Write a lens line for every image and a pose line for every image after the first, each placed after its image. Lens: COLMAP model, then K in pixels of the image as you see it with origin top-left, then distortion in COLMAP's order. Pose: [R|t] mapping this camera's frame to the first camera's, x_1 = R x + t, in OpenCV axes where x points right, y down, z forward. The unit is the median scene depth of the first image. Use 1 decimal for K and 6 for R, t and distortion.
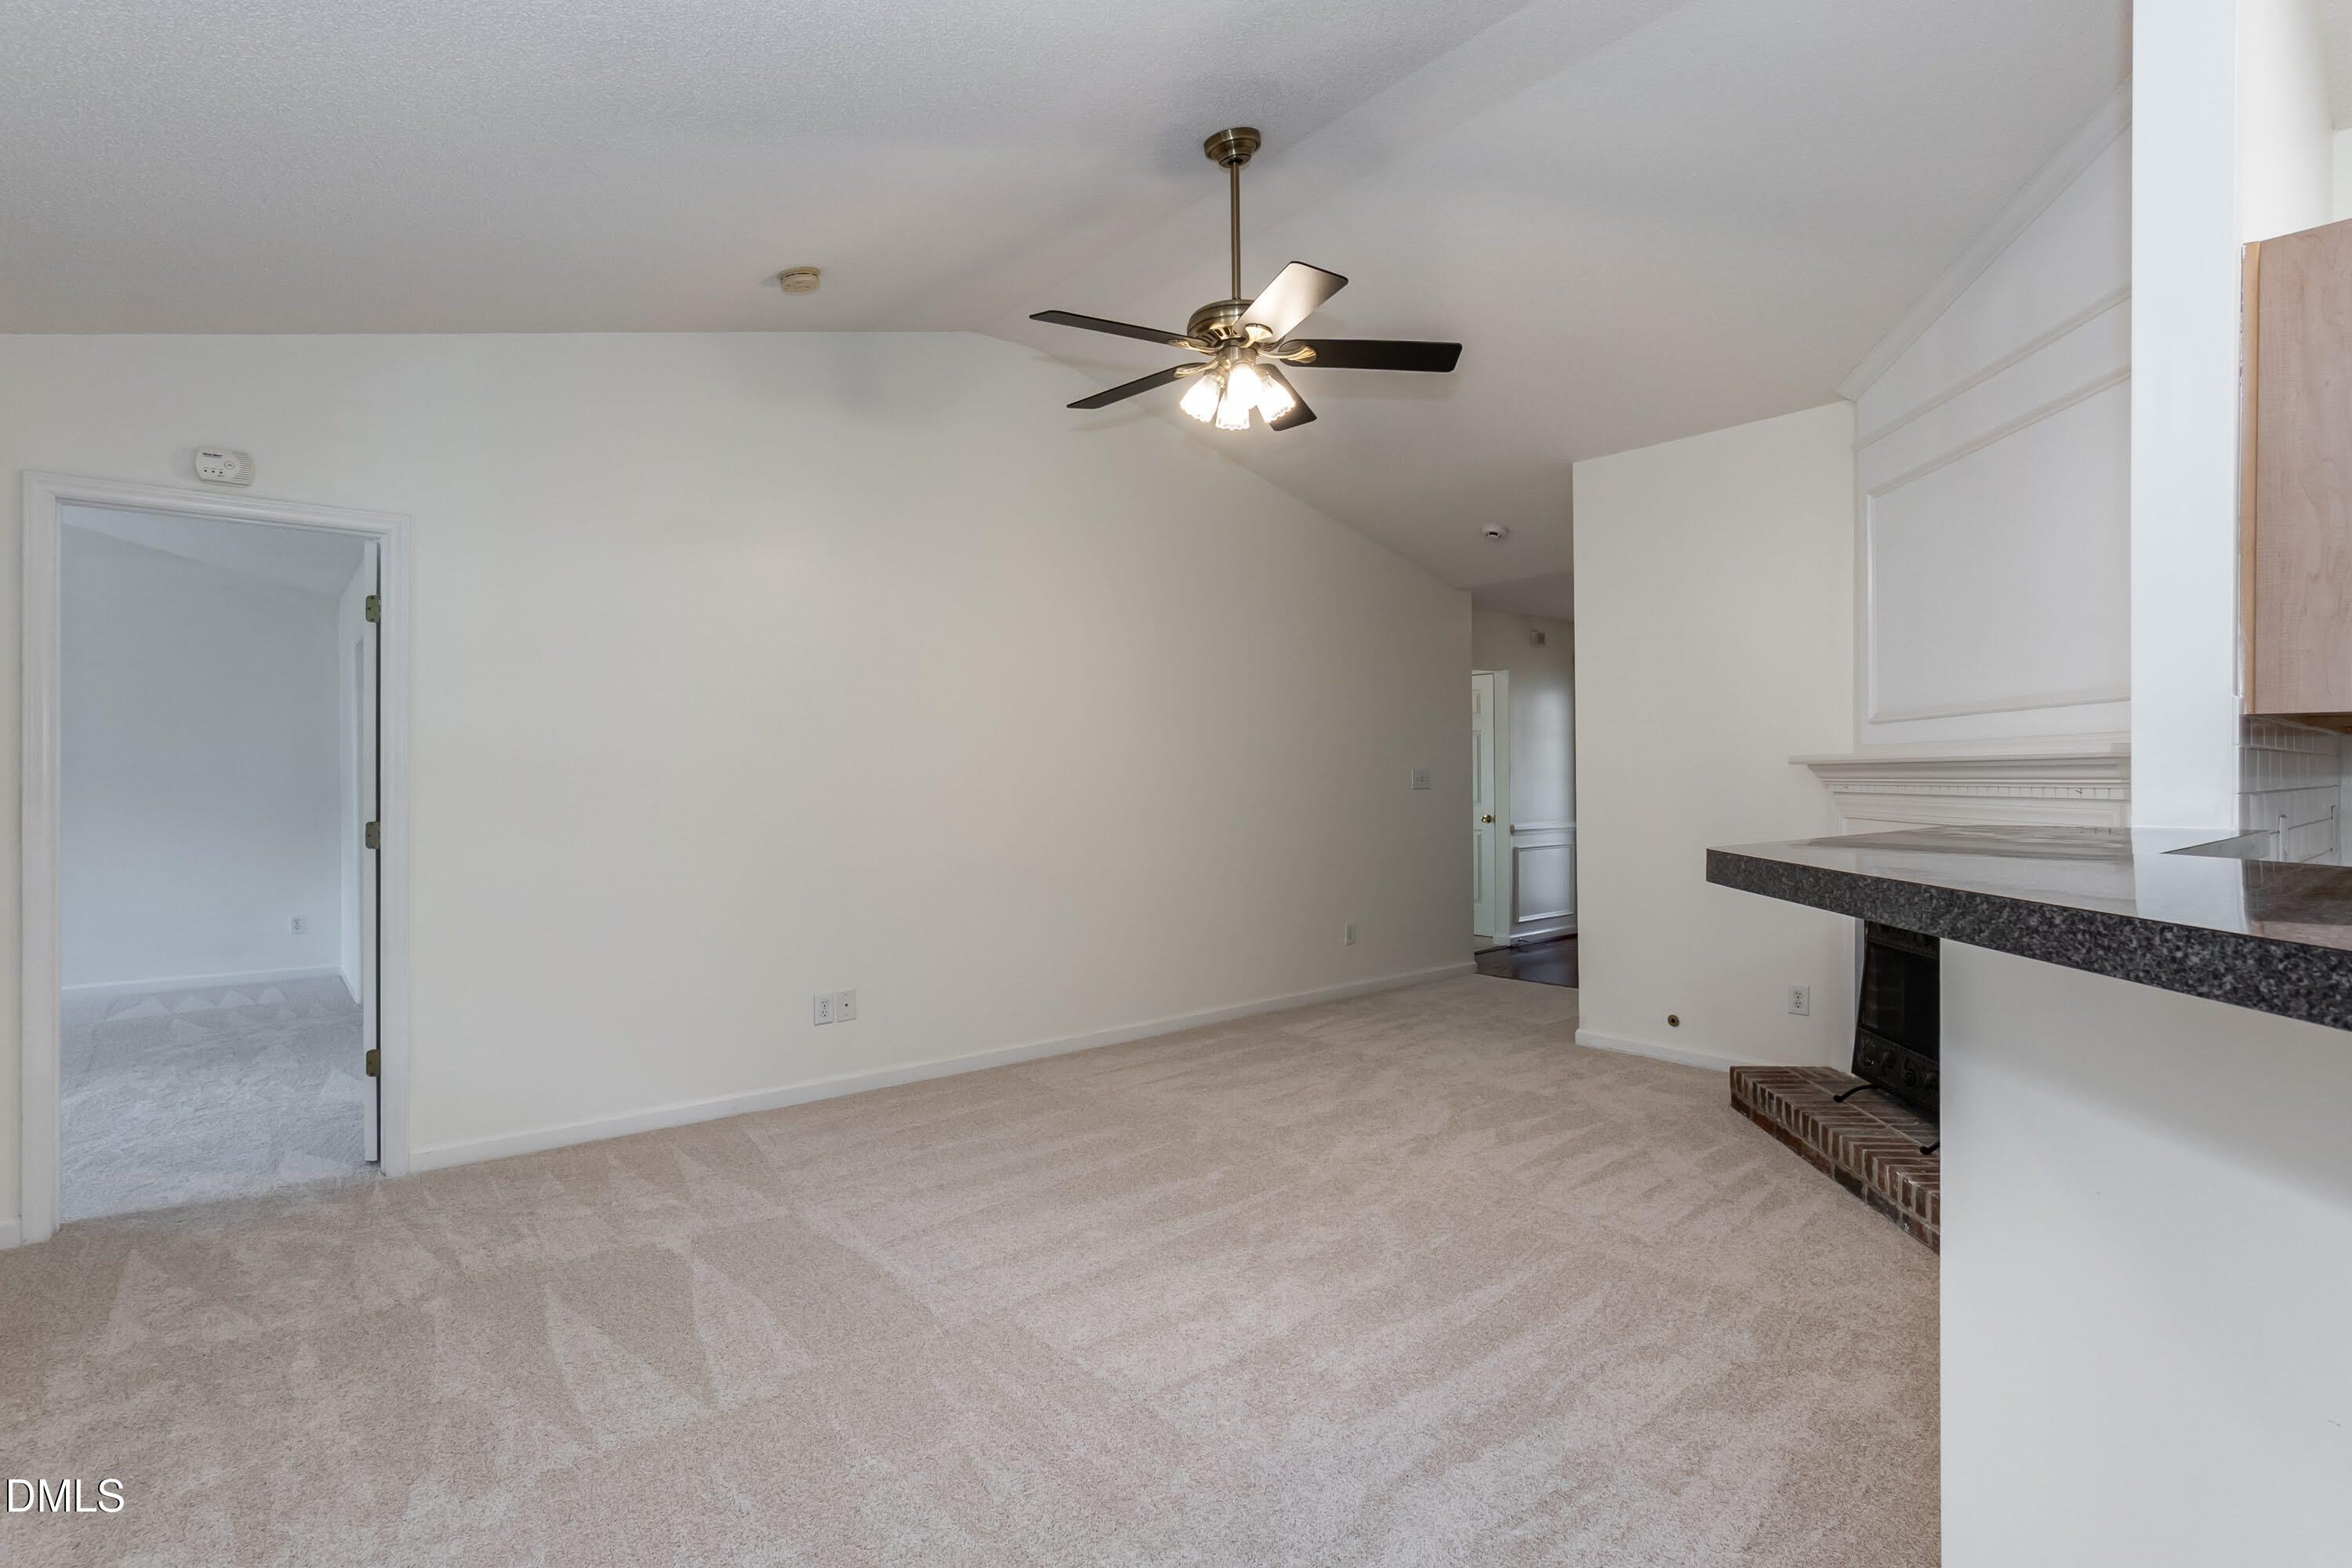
lens RADIAL K [[1119.0, 0, 1185.9], [0, 1119.0, 789.6], [0, 0, 1]] dist [-0.002719, -0.000422]
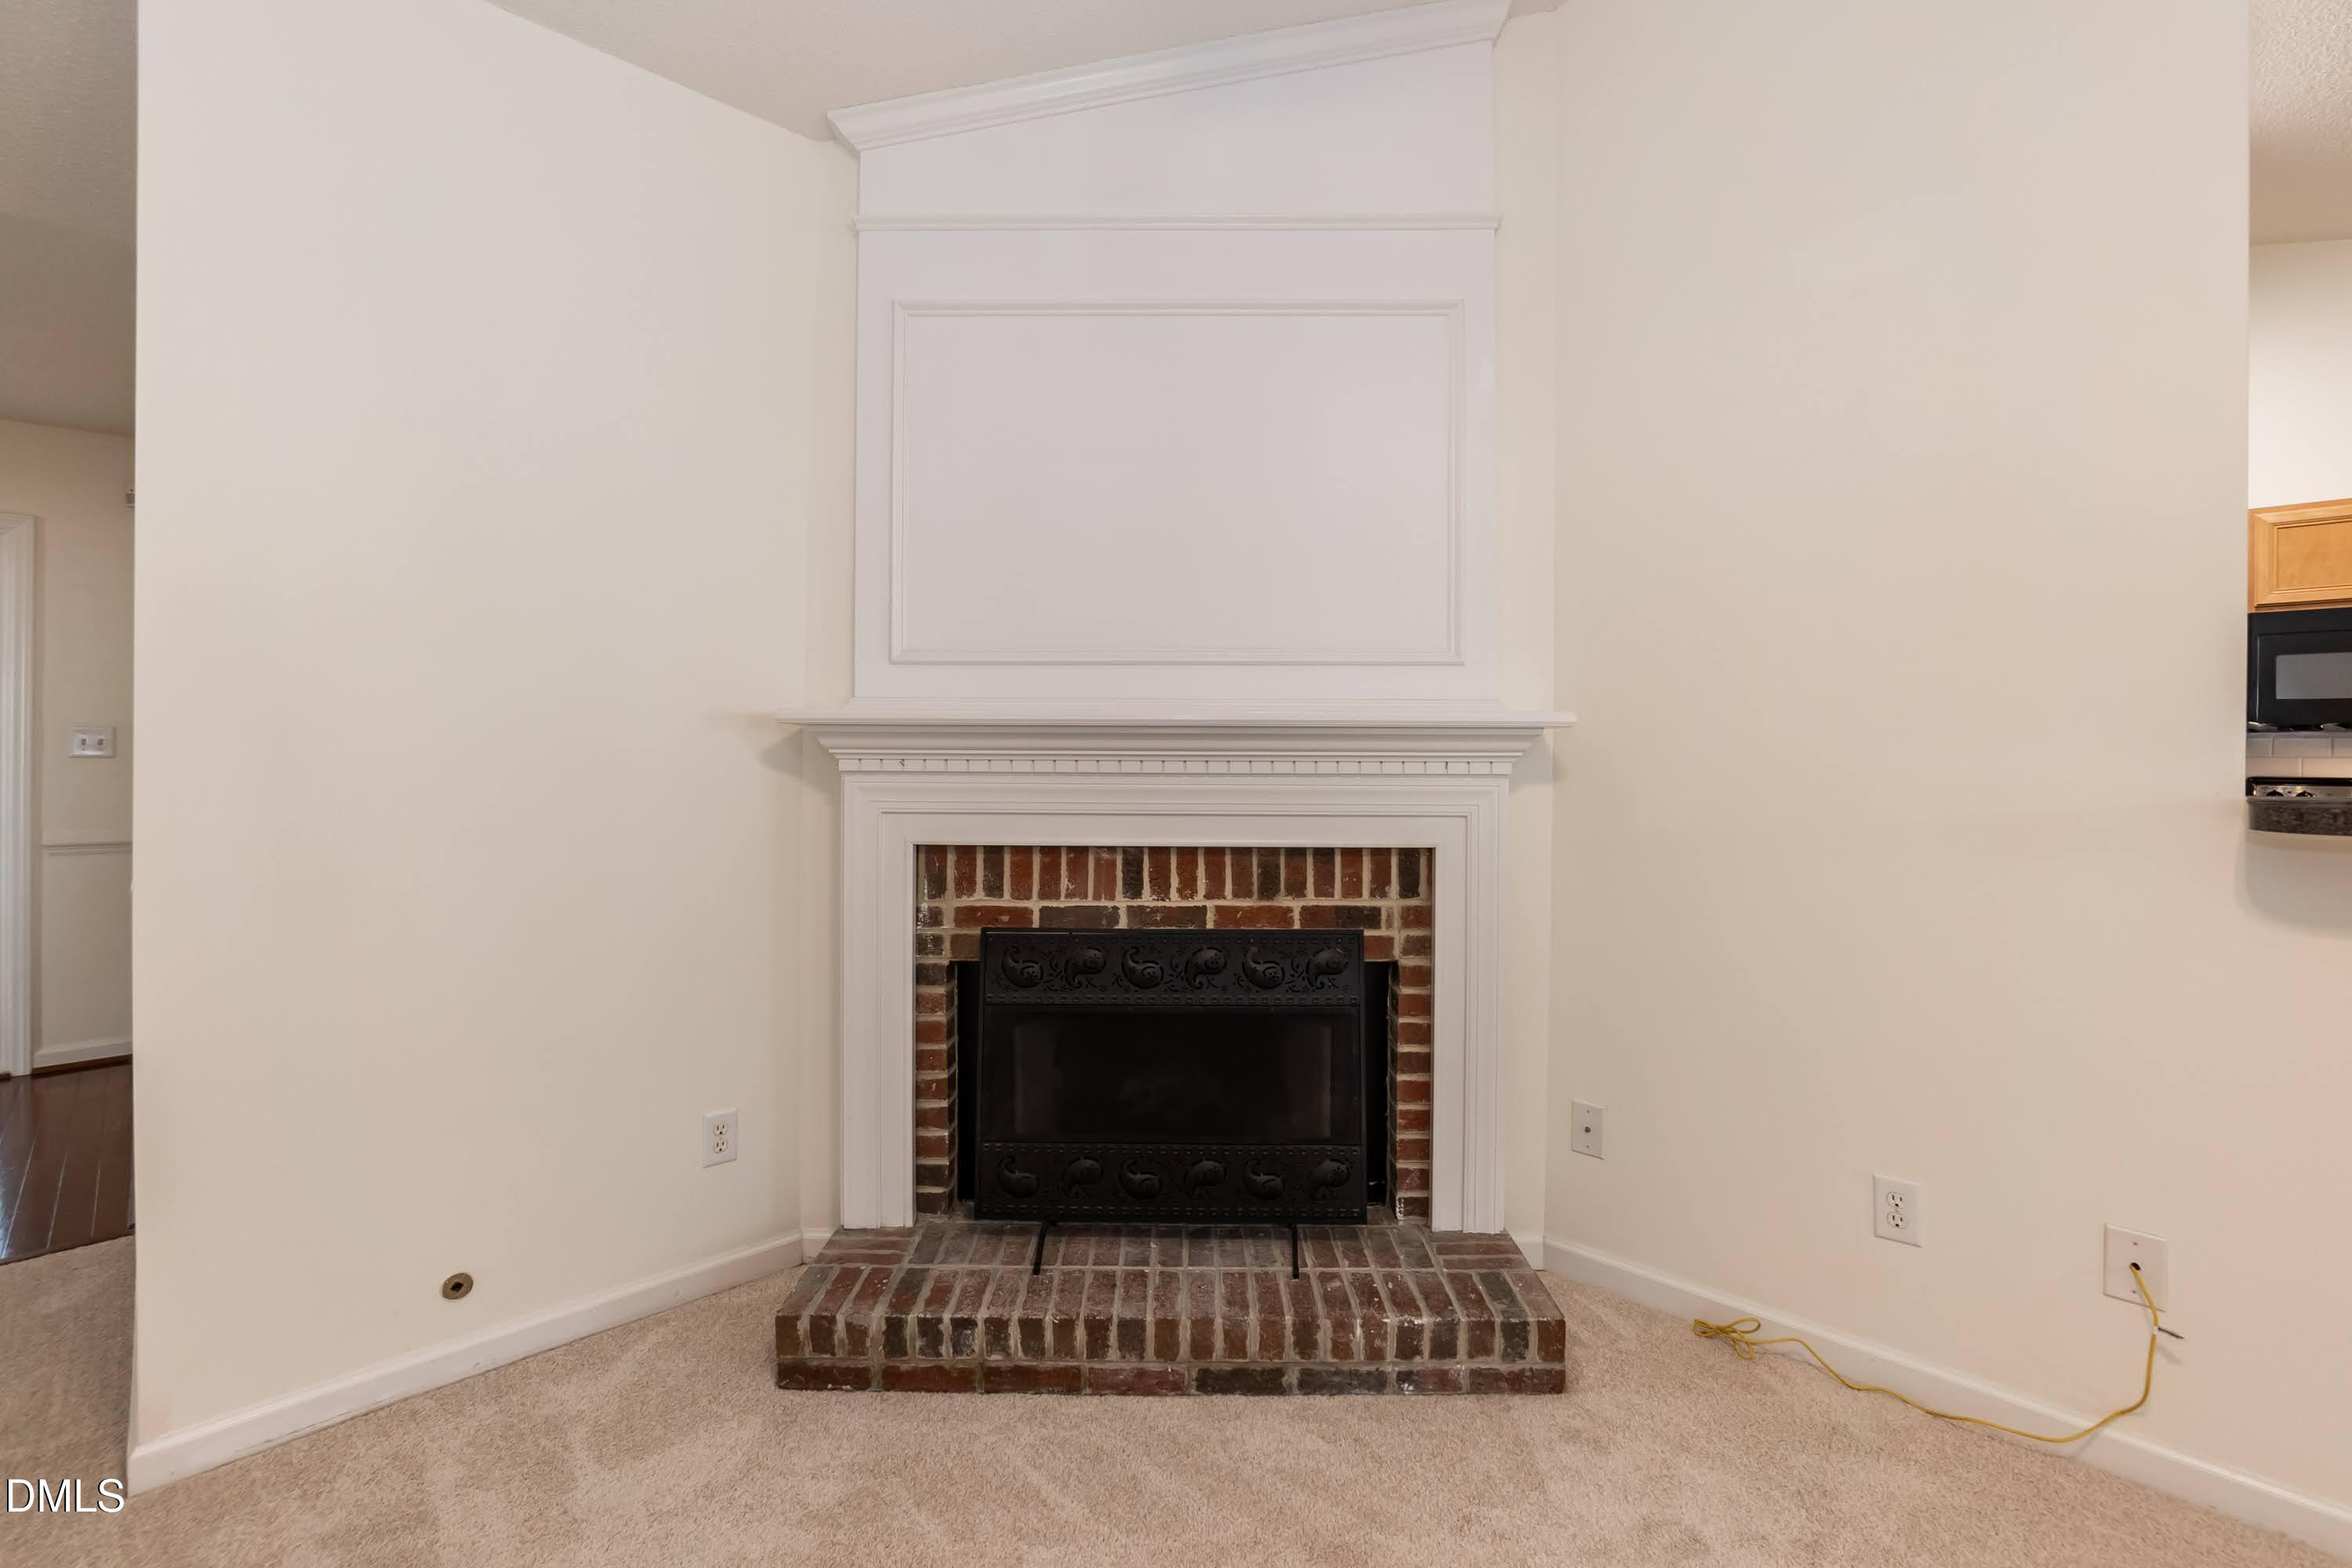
lens RADIAL K [[1035.4, 0, 1180.2], [0, 1035.4, 774.1], [0, 0, 1]] dist [-0.028455, 0.003587]
pose [[-0.087413, 0.001911, 0.996170, 0.017187], [-0.000358, 0.999998, -0.001950, 0.007724], [-0.996172, -0.000527, -0.087412, 0.987108]]
